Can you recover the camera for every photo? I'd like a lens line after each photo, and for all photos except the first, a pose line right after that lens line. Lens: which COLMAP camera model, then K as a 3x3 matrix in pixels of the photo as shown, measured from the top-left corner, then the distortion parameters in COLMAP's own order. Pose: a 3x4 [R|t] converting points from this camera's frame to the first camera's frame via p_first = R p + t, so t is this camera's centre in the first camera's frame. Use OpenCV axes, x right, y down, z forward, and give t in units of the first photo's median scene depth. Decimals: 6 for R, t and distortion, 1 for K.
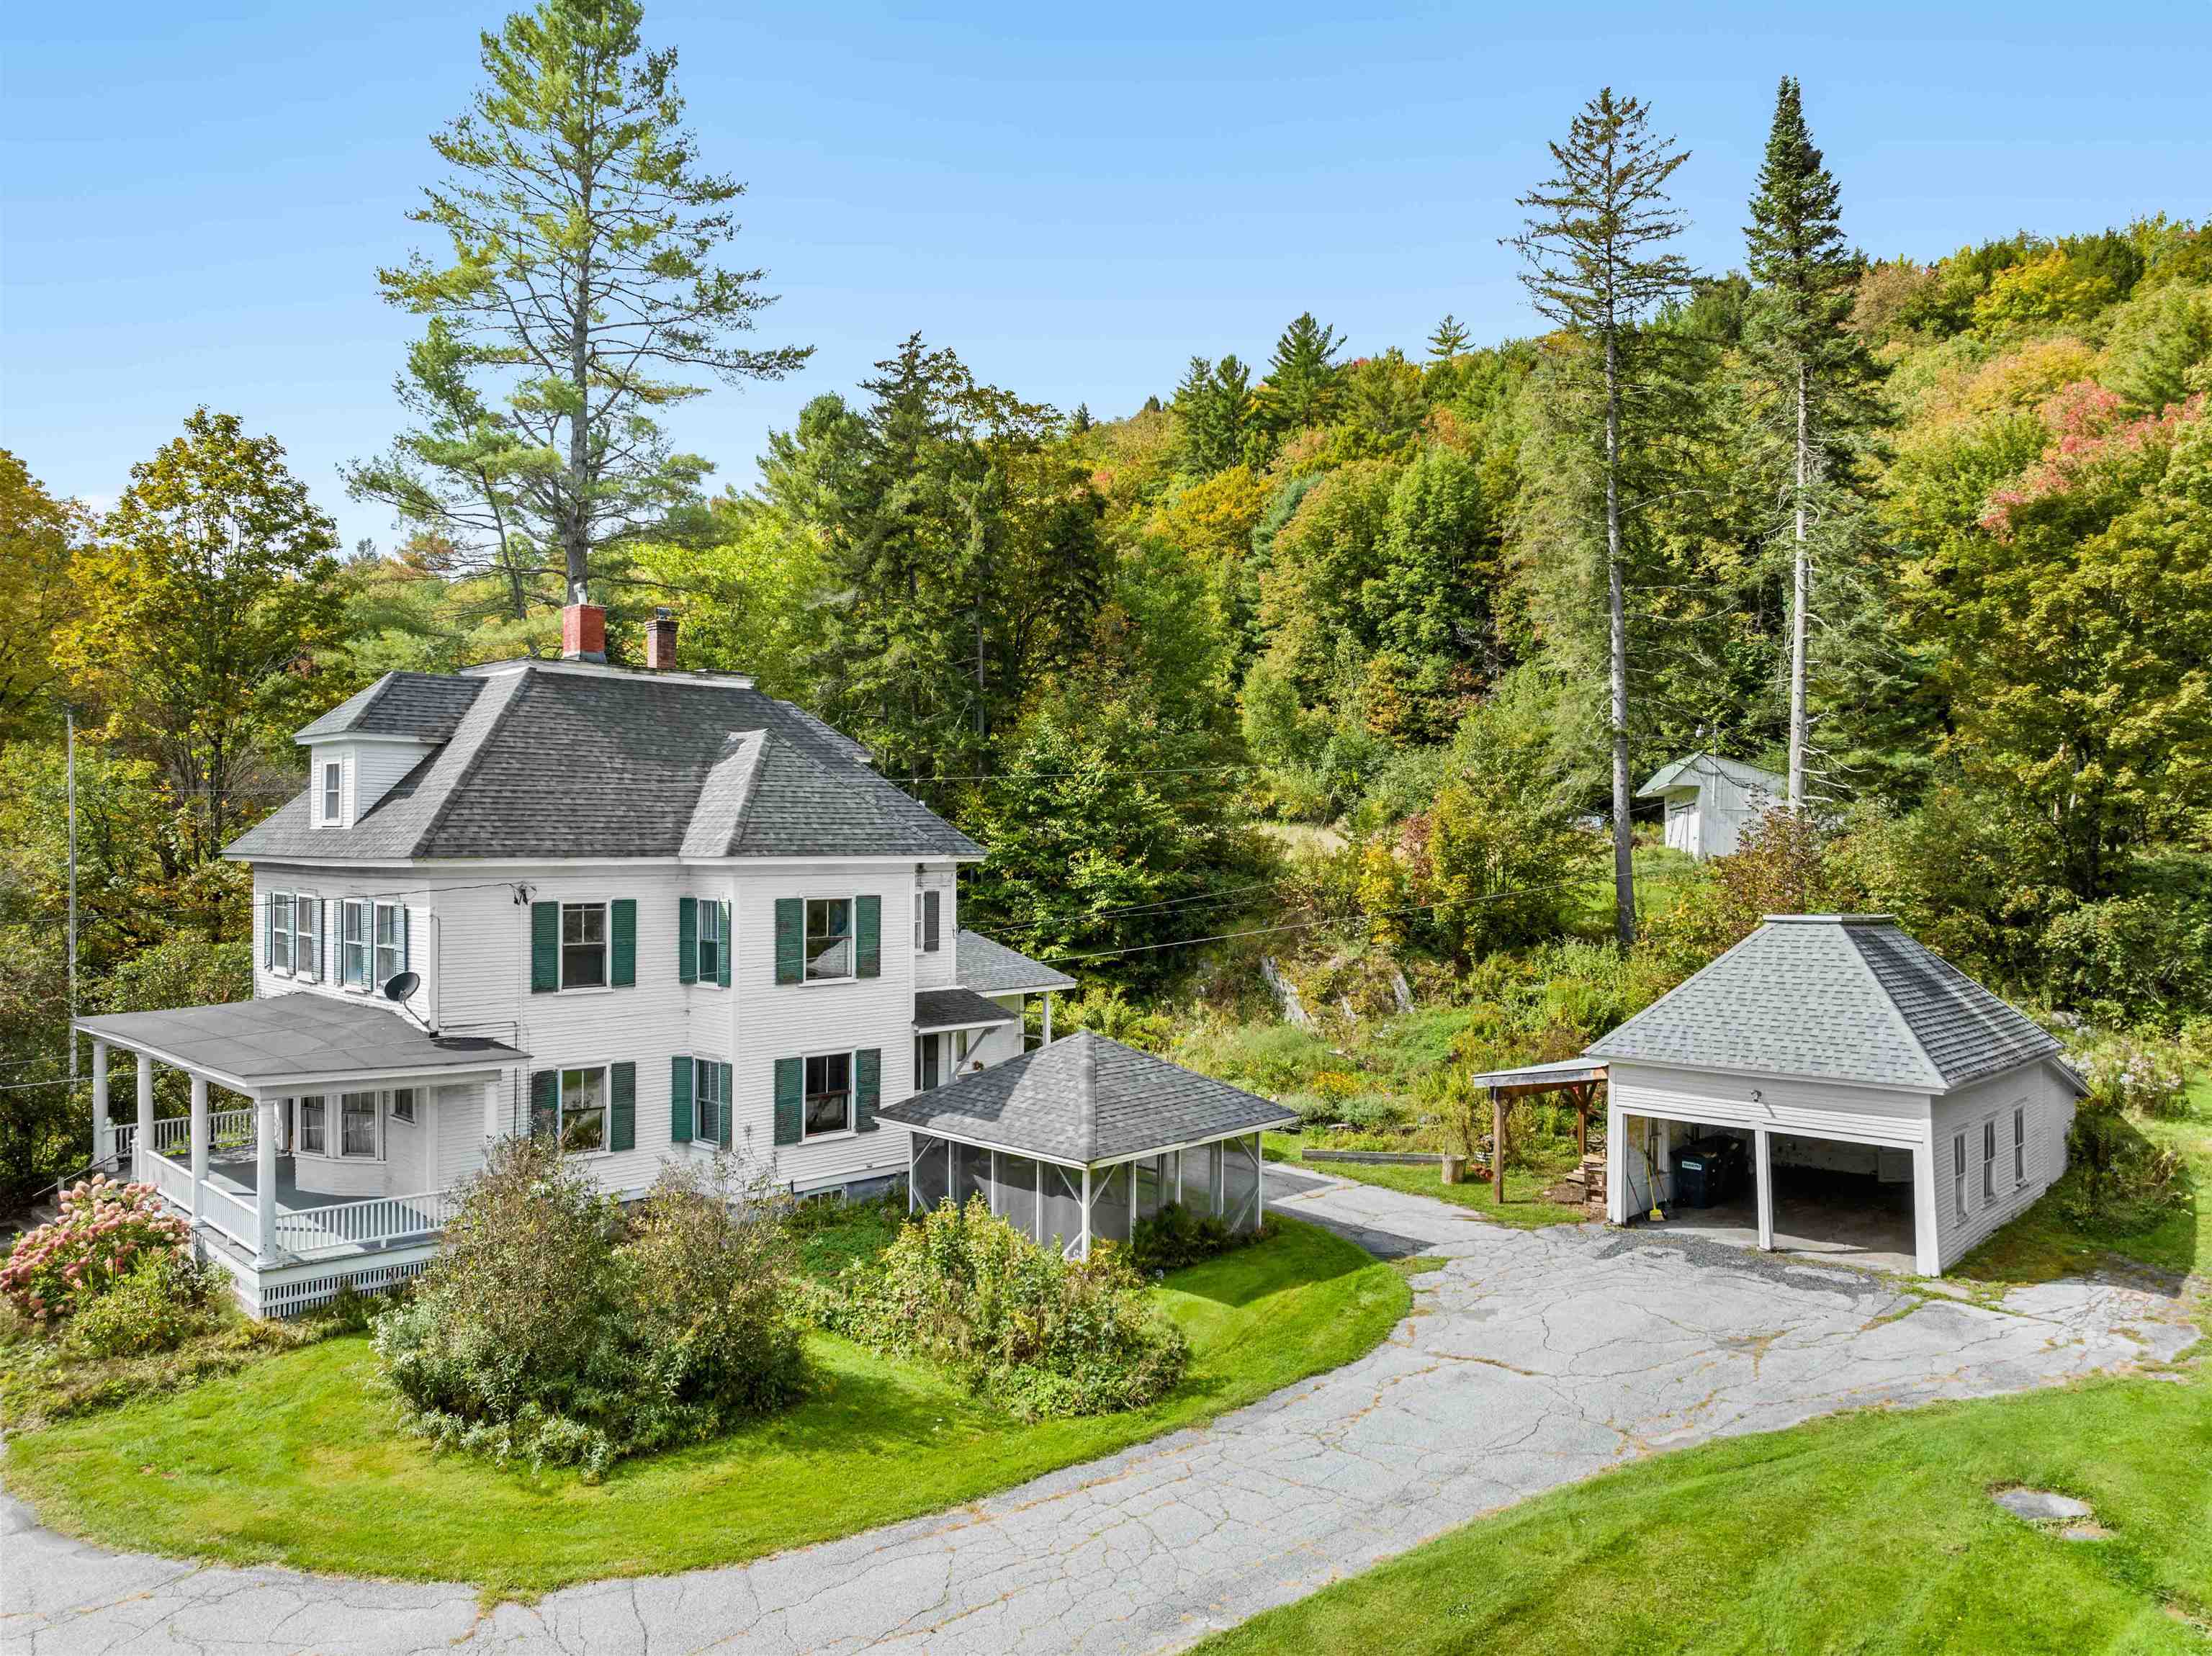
lens RADIAL K [[1556.7, 0, 1106.0], [0, 1556.7, 828.0], [0, 0, 1]] dist [-0.037724, 0.004904]
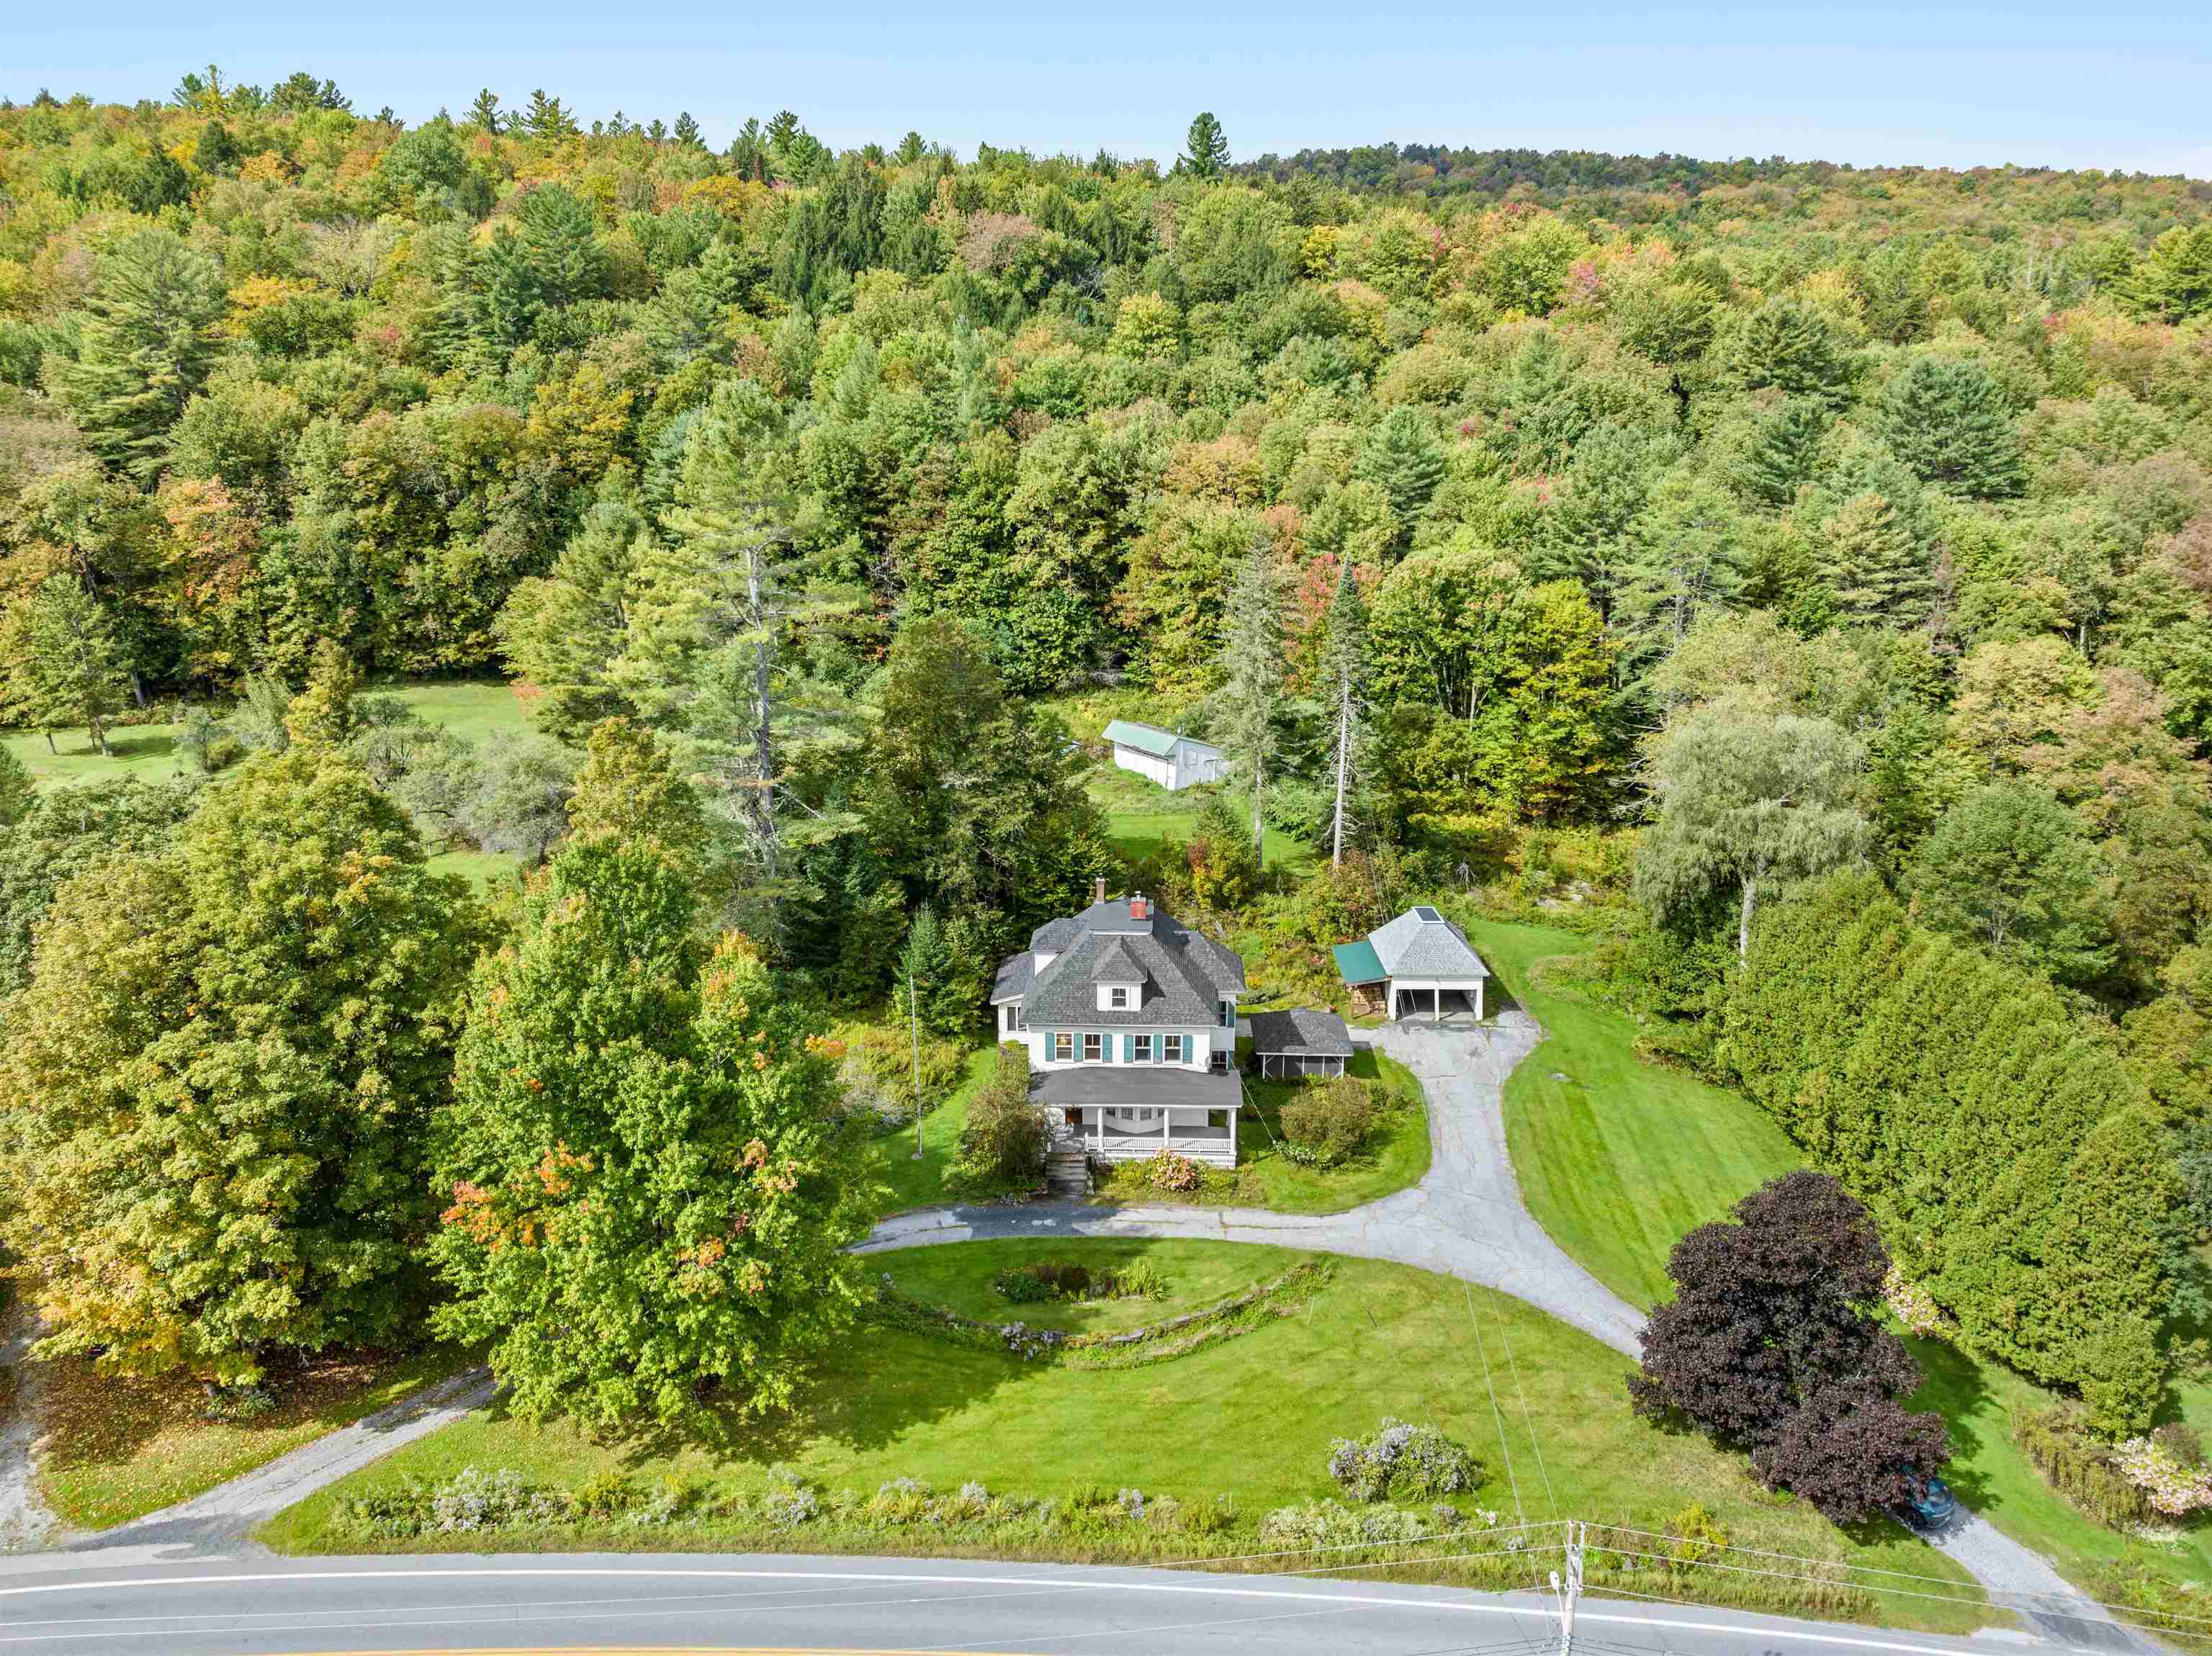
lens RADIAL K [[1566.4, 0, 1106.0], [0, 1566.4, 828.0], [0, 0, 1]] dist [-0.033416, -0.004134]
pose [[0.733710, -0.184154, 0.654031, -2.048546], [-0.000549, 0.962410, 0.271600, -0.963303], [-0.679462, -0.199635, 0.706029, -0.800438]]
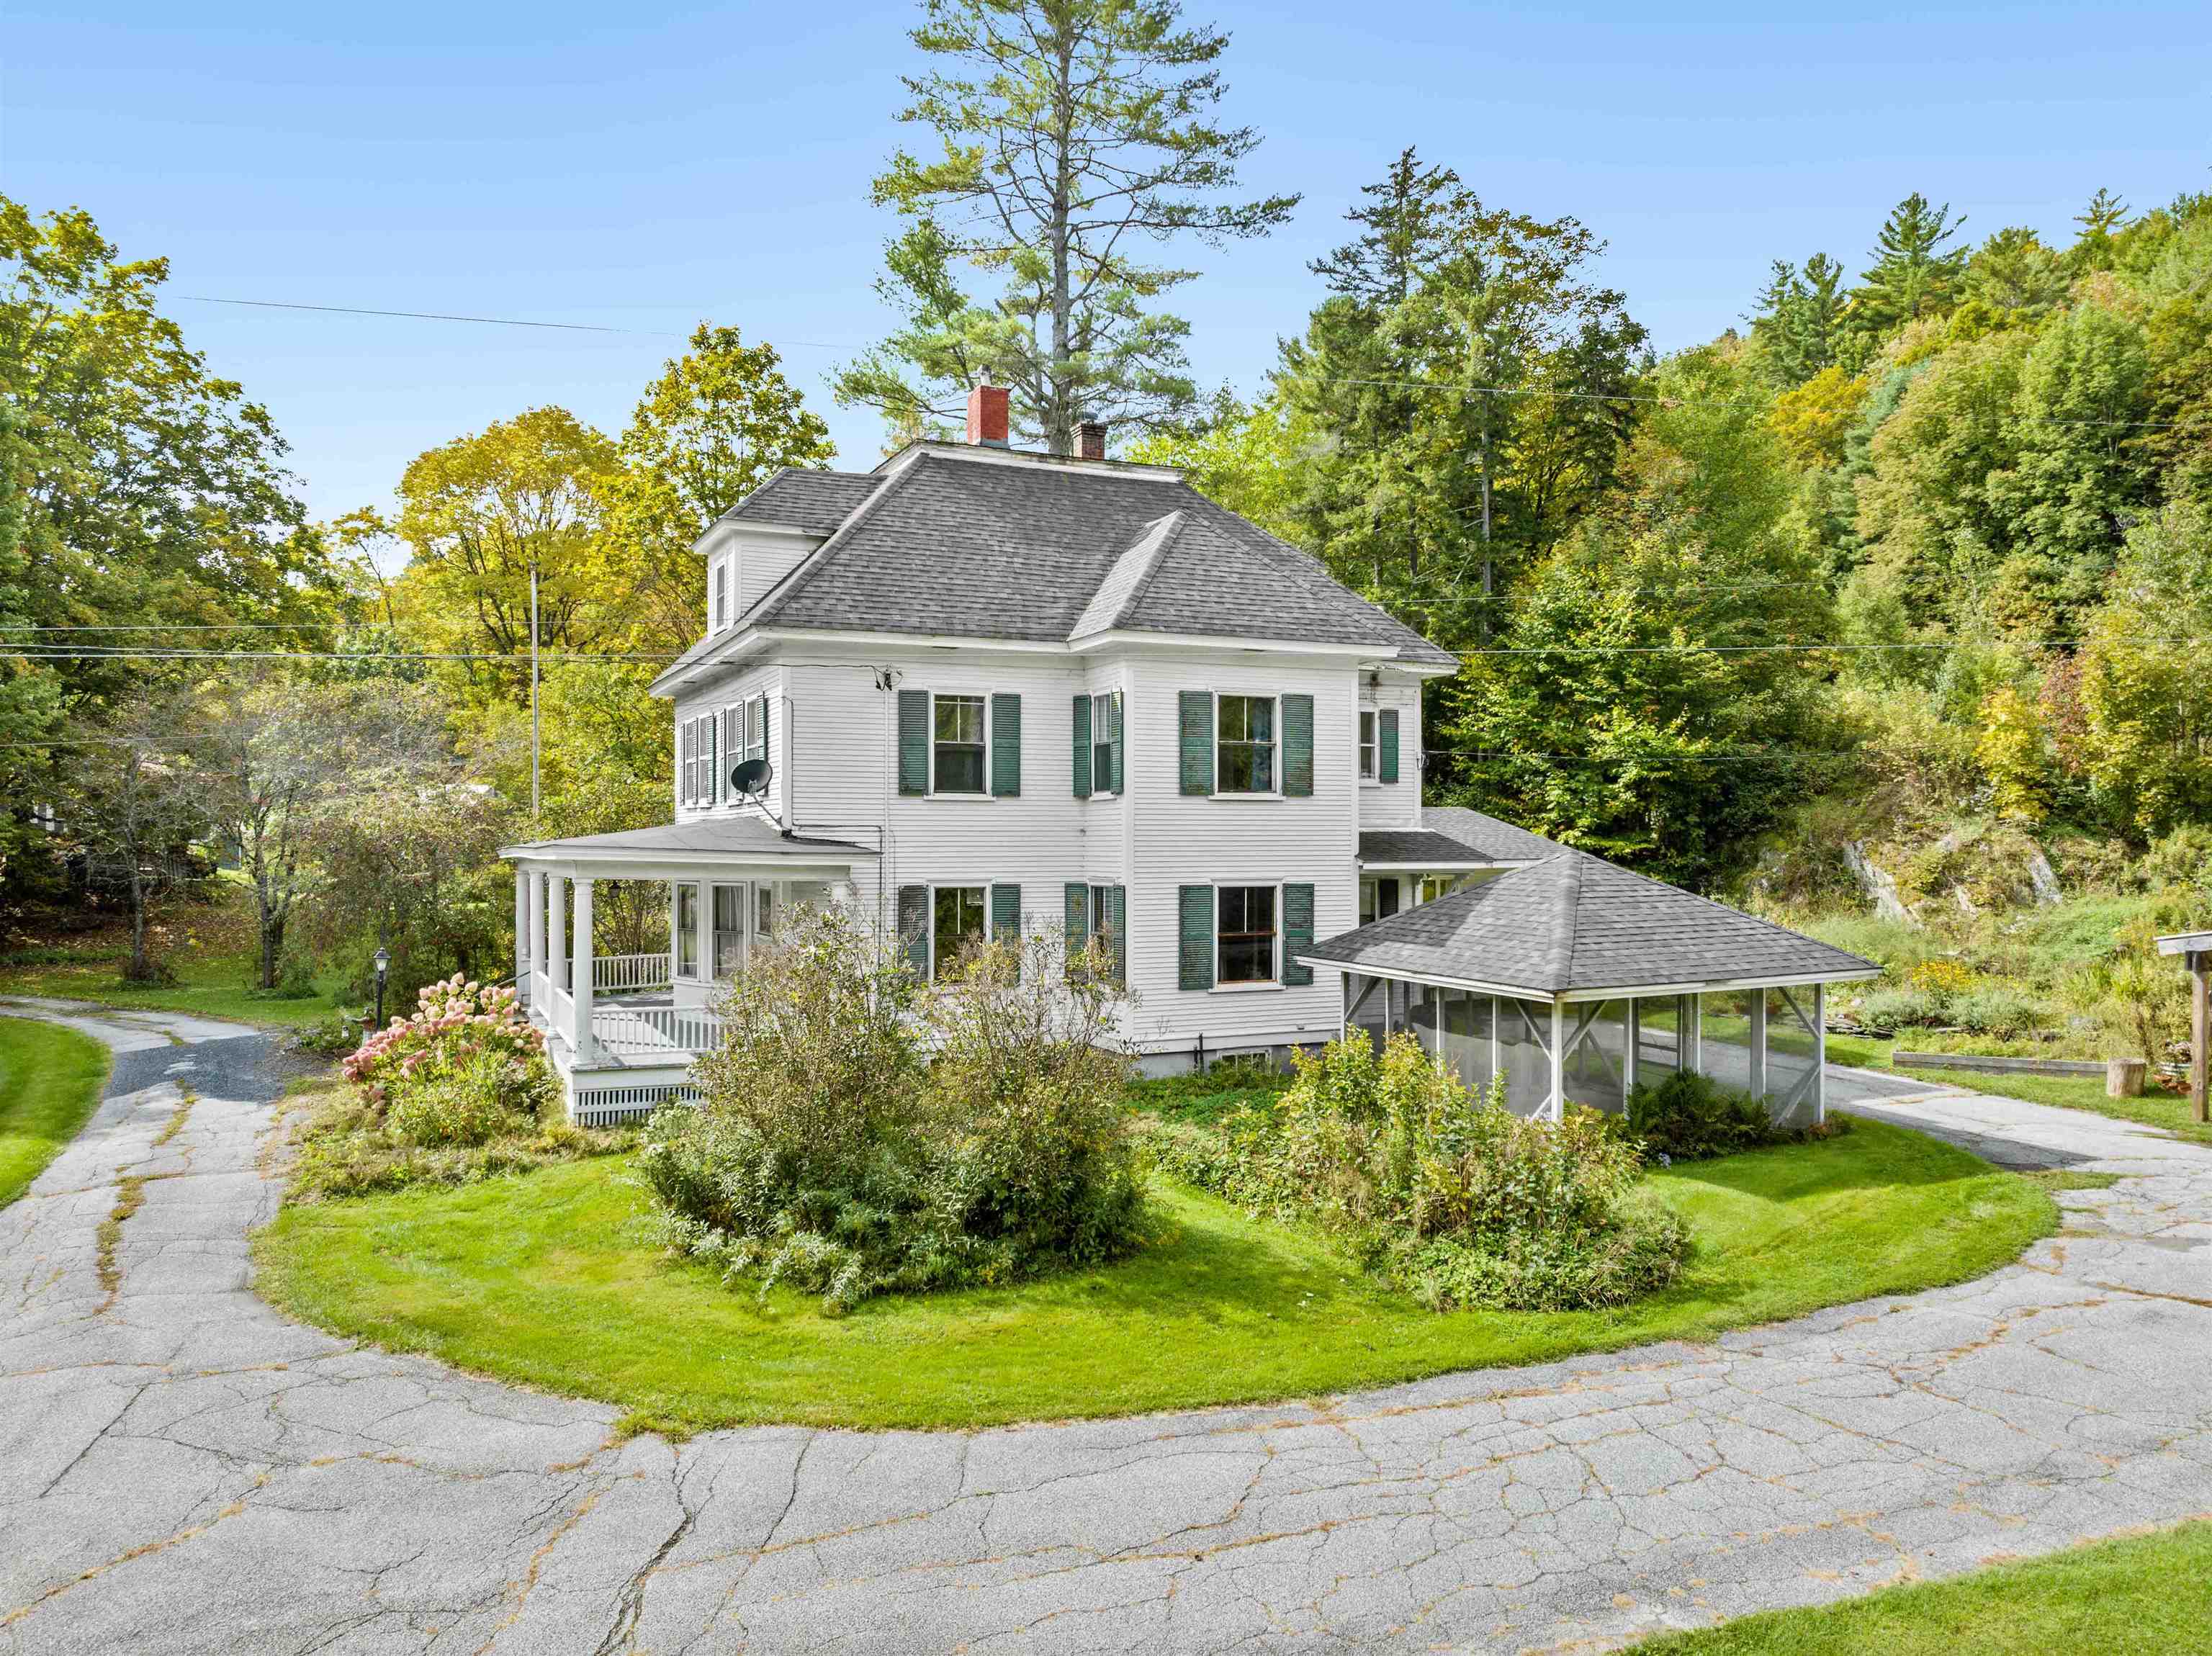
lens RADIAL K [[1566.4, 0, 1106.0], [0, 1566.4, 828.0], [0, 0, 1]] dist [-0.033416, -0.004134]
pose [[0.936824, -0.005729, -0.349754, 0.035943], [0.005846, 0.999983, -0.000723, 0.104813], [0.349752, -0.001368, 0.936841, 0.183835]]
